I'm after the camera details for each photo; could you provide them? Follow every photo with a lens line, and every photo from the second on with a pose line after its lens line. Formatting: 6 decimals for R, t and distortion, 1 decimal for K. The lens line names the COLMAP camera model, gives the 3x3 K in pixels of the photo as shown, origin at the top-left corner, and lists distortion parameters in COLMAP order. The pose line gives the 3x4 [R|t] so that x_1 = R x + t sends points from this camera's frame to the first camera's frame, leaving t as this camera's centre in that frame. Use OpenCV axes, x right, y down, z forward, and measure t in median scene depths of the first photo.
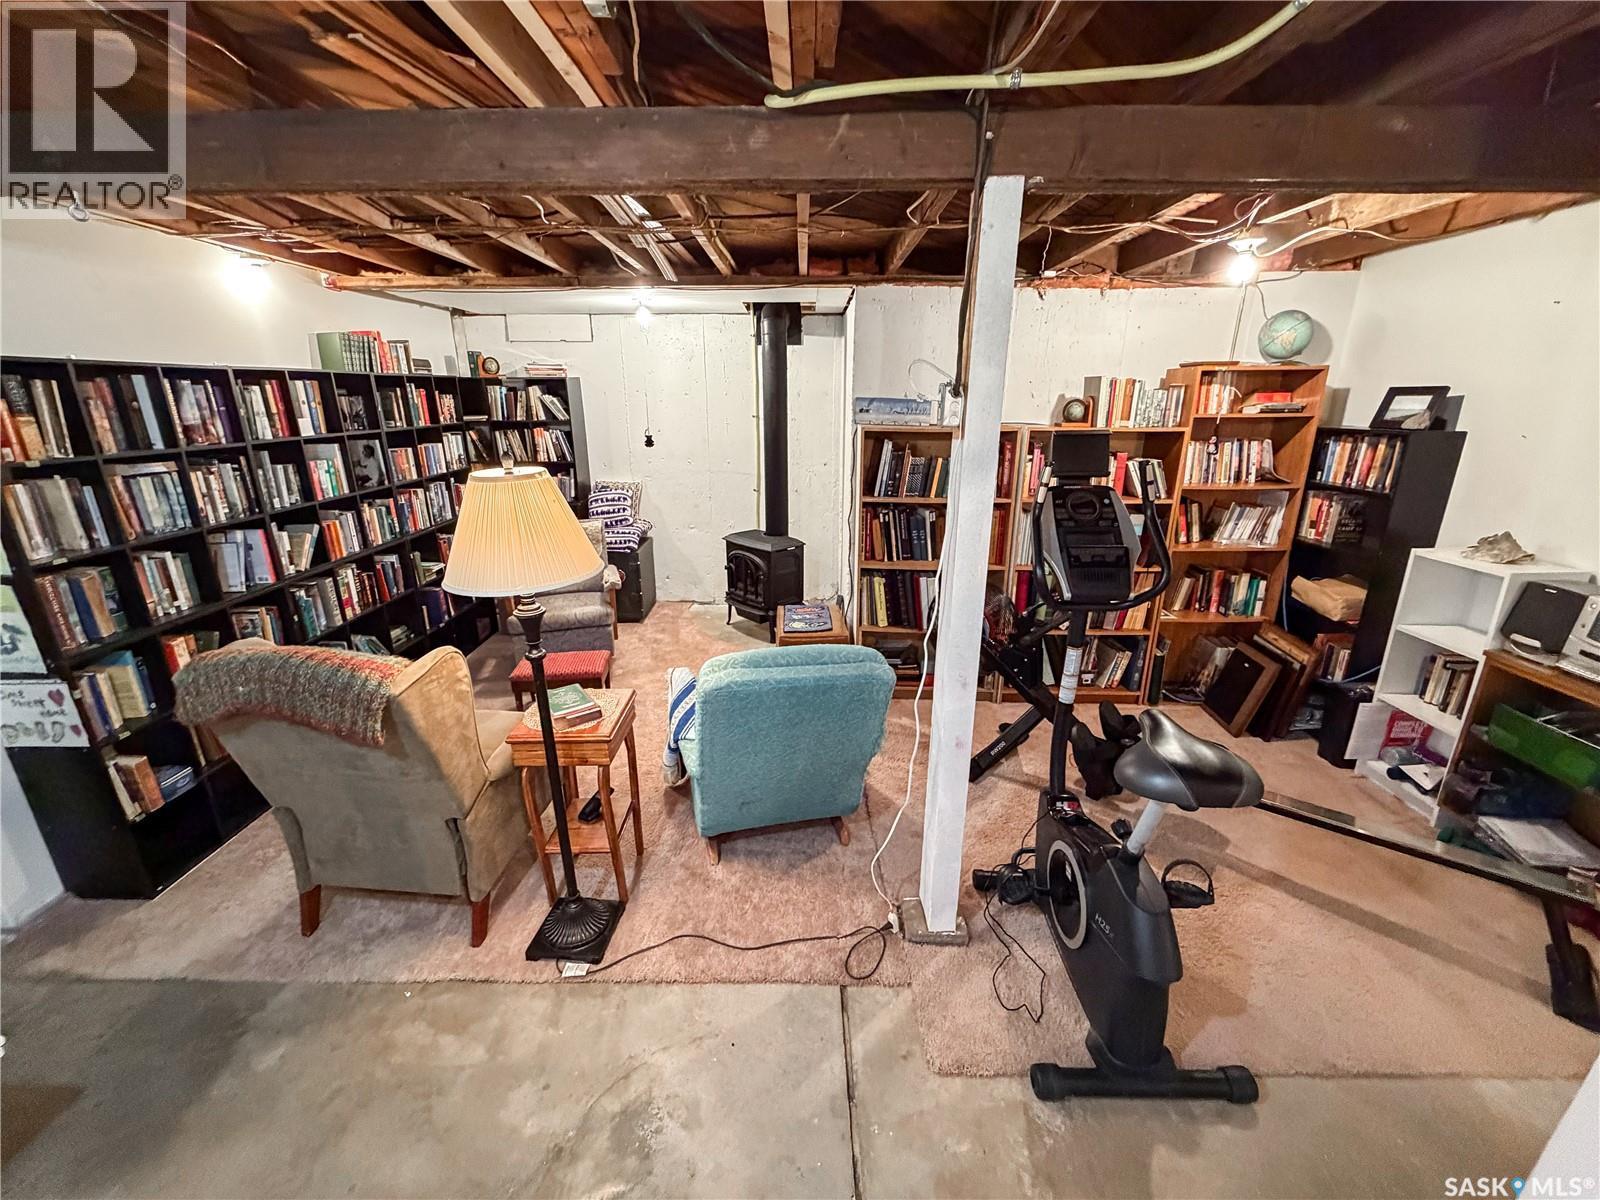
lens RADIAL K [[650.4, 0, 798.3], [0, 650.4, 599.0], [0, 0, 1]] dist [-0.001603, -0.000262]
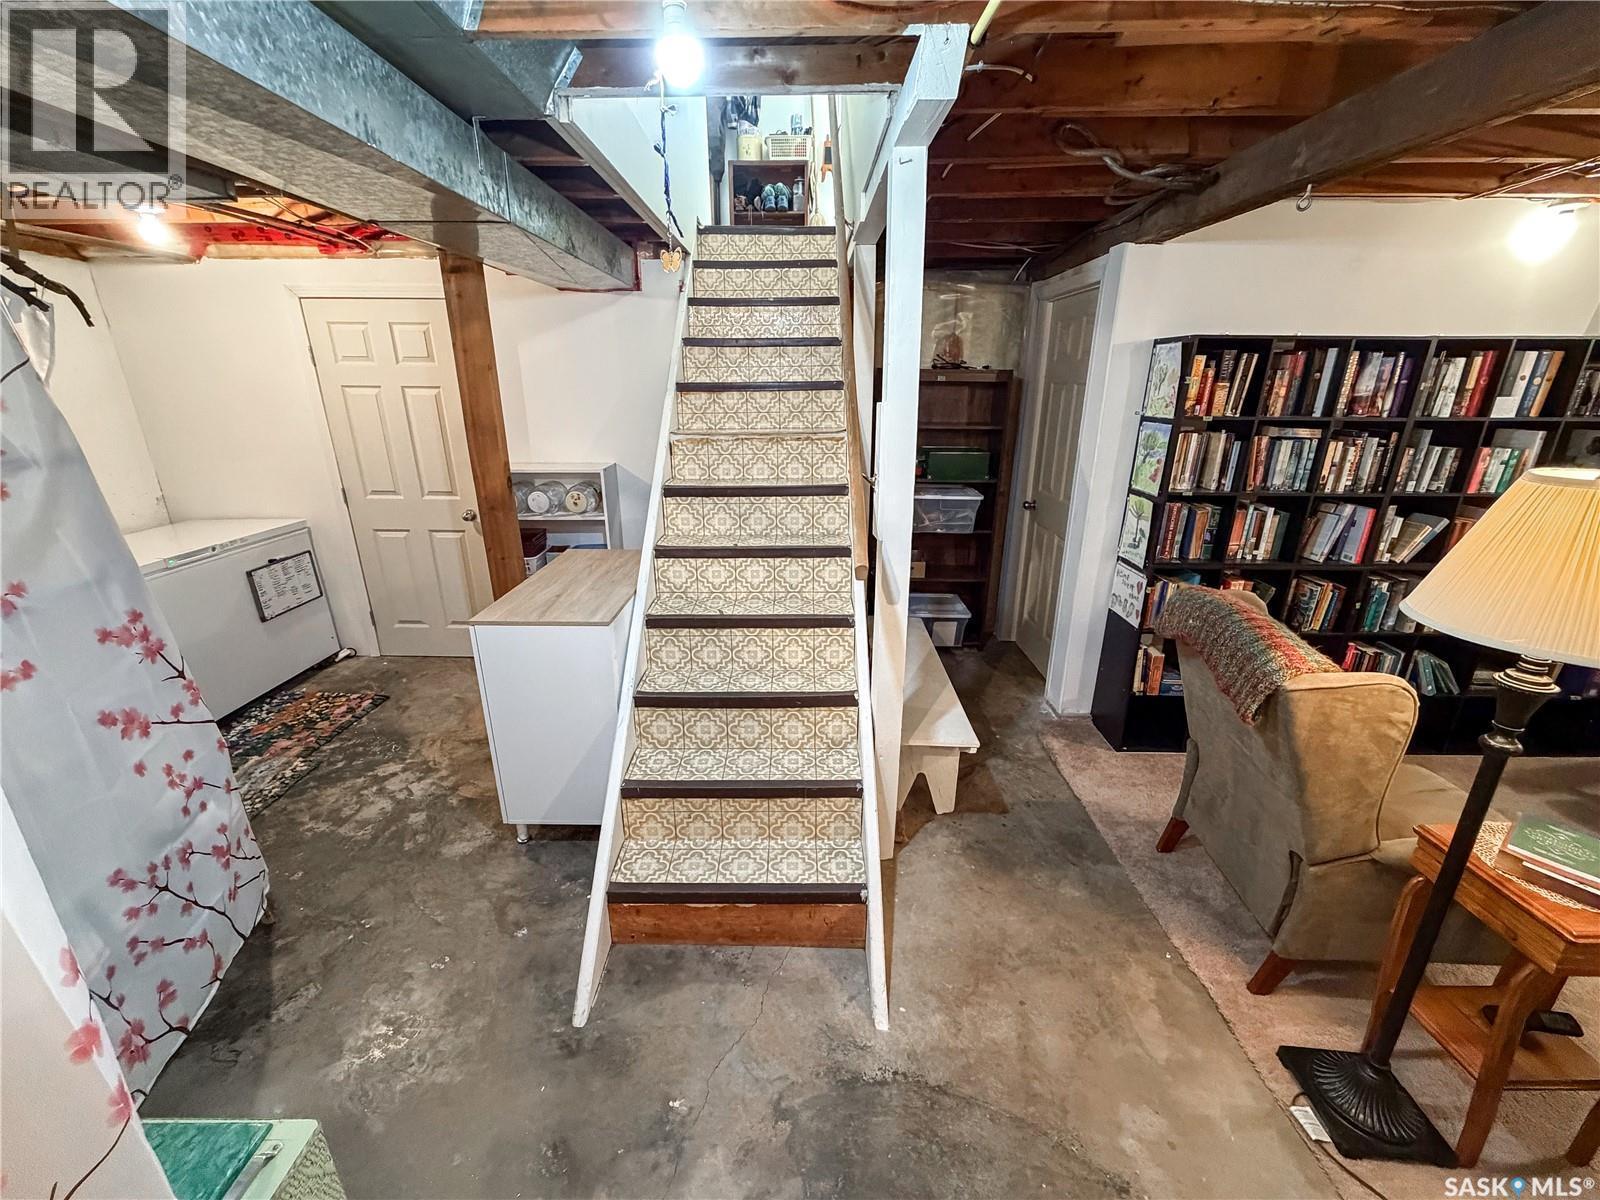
lens RADIAL K [[650.4, 0, 798.1], [0, 650.4, 601.4], [0, 0, 1]] dist [-0.001603, -0.000262]
pose [[0.002959, 0.331394, -0.943488, 0.145757], [-0.307263, 0.898151, 0.314506, -0.028524], [0.951620, 0.288968, 0.104483, 0.148086]]
